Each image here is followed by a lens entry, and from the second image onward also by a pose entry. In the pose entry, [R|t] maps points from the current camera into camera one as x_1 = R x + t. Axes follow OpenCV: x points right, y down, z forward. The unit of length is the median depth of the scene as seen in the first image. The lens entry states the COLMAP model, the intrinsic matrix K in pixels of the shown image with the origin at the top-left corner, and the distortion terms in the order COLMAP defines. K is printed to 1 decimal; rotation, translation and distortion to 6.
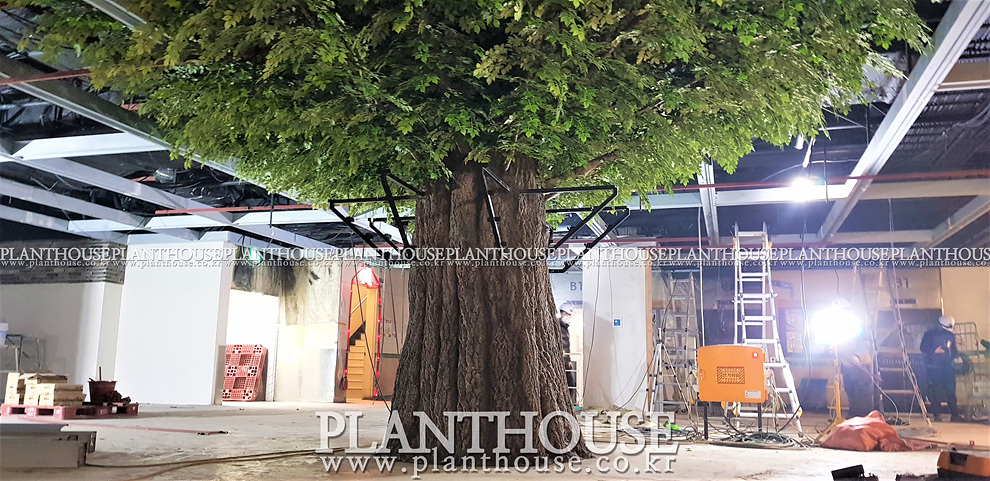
lens RADIAL K [[754.9, 0, 495.0], [0, 754.9, 240.5], [0, 0, 1]] dist [0.124378, -0.240116]
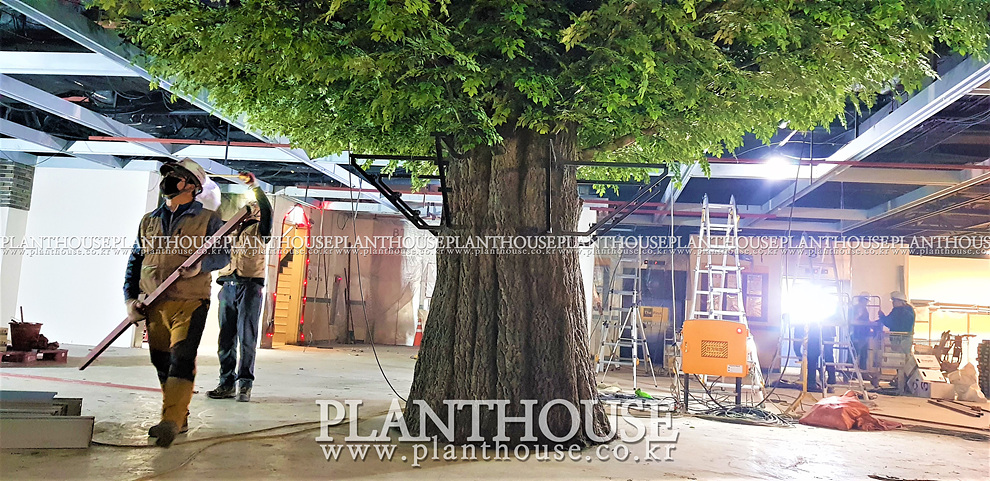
lens RADIAL K [[759.6, 0, 500.4], [0, 759.6, 225.4], [0, 0, 1]] dist [0.123943, -0.233802]
pose [[0.986218, 0.060284, 0.154075, -0.124635], [-0.069449, 0.996079, 0.054806, -0.021469], [-0.150167, -0.064751, 0.986538, 0.039258]]
